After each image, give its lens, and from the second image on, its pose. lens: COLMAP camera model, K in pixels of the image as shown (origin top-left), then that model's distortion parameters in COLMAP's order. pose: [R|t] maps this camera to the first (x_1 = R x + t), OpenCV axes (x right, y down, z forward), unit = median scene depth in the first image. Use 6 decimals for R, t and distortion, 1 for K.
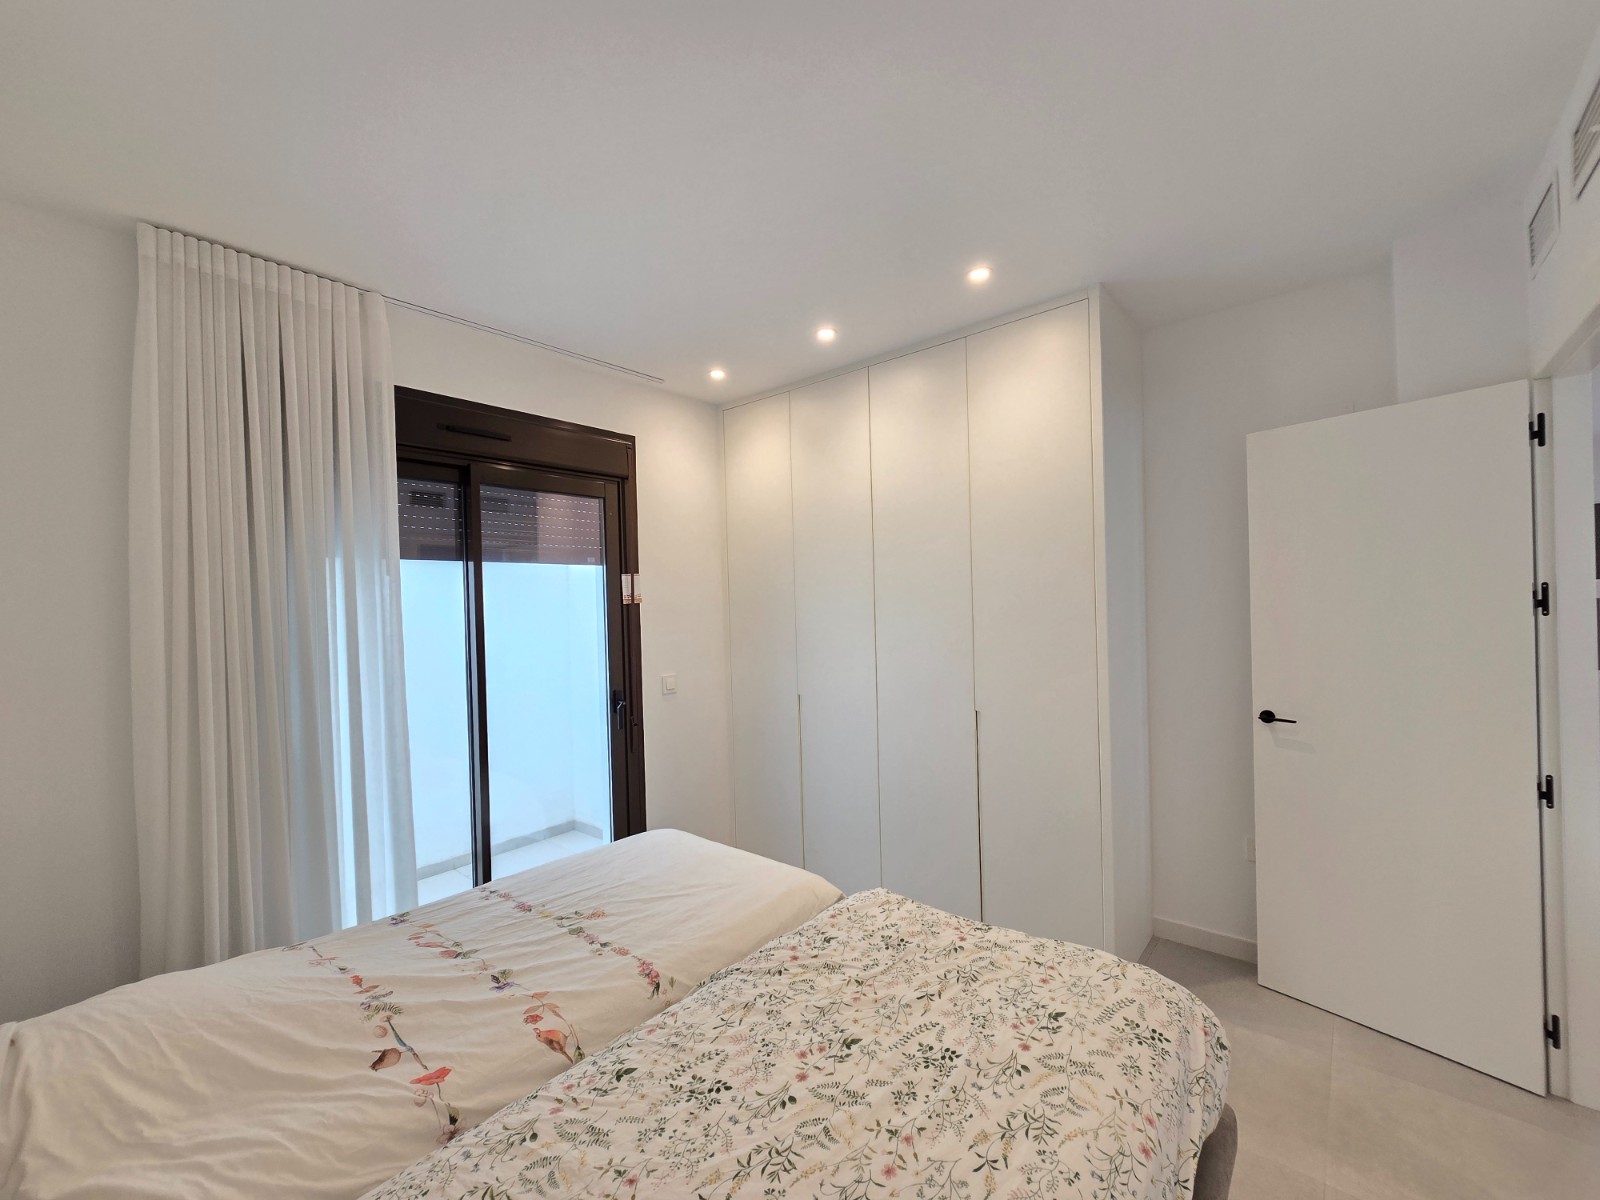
lens RADIAL K [[648.9, 0, 798.8], [0, 648.9, 606.6], [0, 0, 1]] dist [-0.001313, -0.000135]
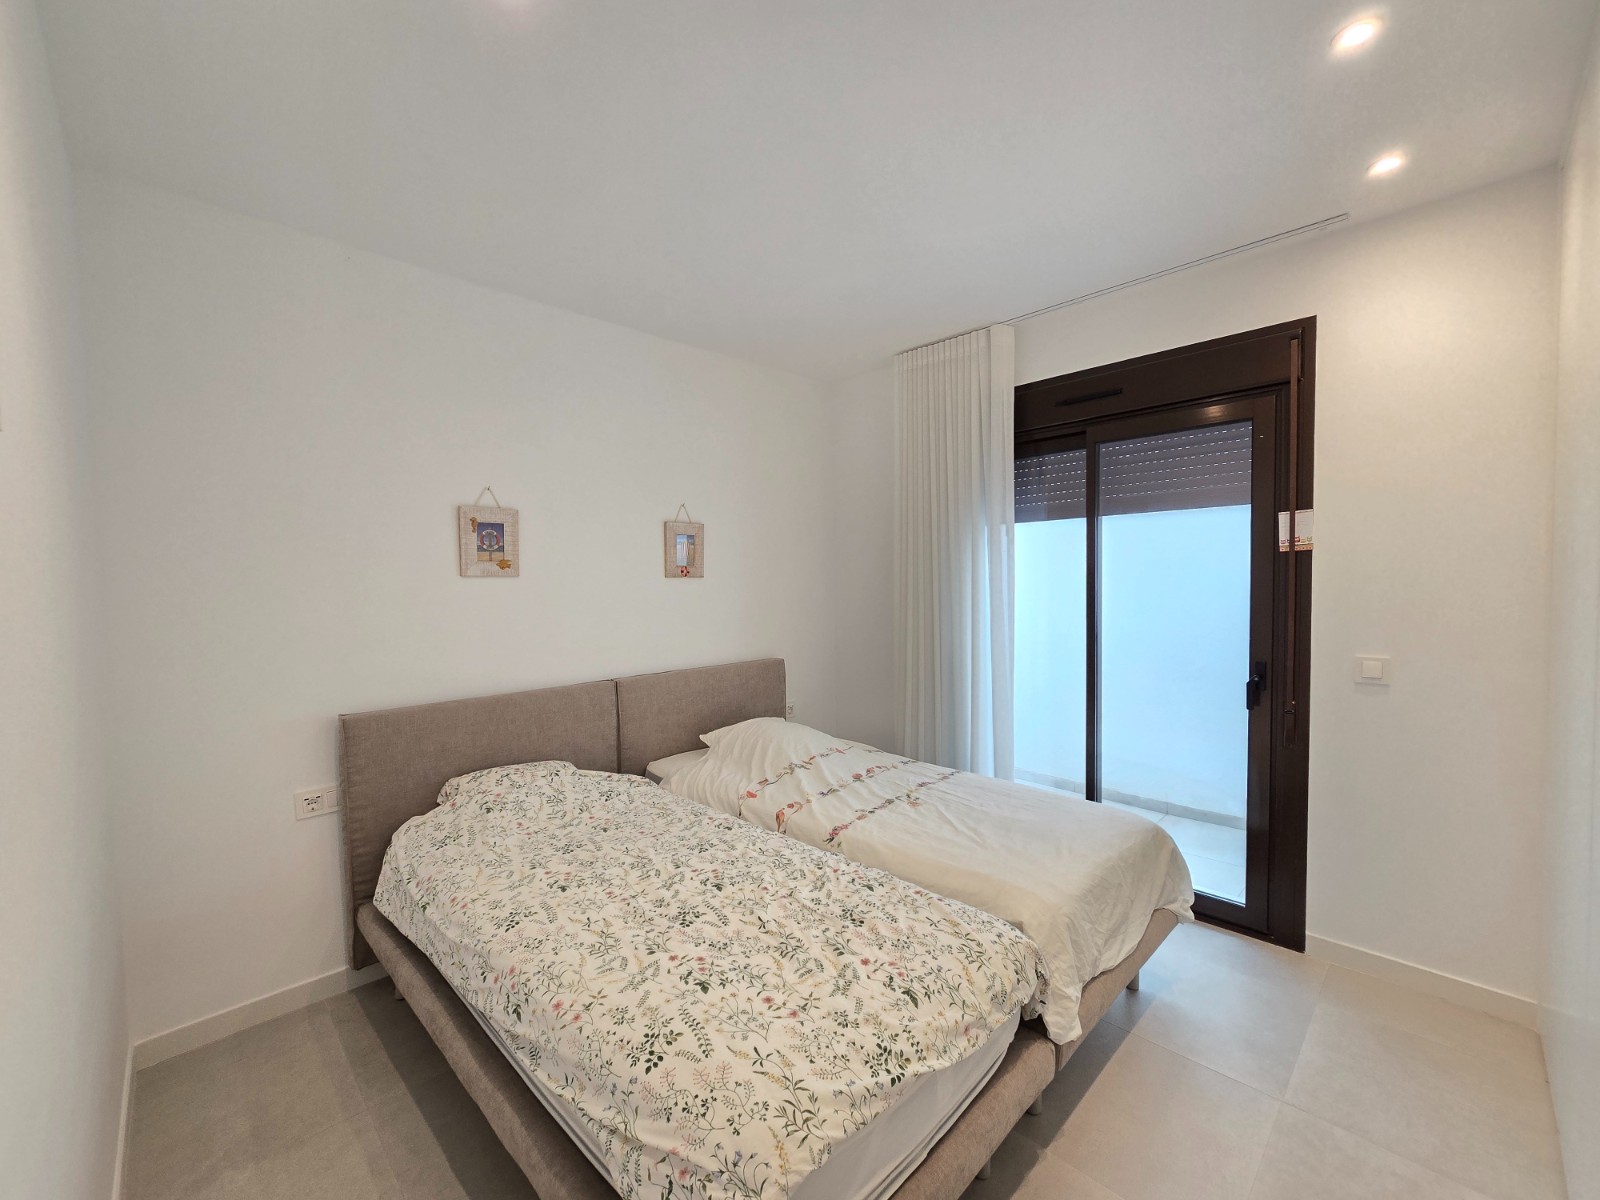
lens RADIAL K [[648.9, 0, 798.8], [0, 648.9, 606.6], [0, 0, 1]] dist [-0.001313, -0.000135]
pose [[-0.079025, 0.069999, -0.994412, 1.149748], [0.016624, 0.997485, 0.068895, -0.003893], [0.996734, -0.011087, -0.079990, 1.070857]]
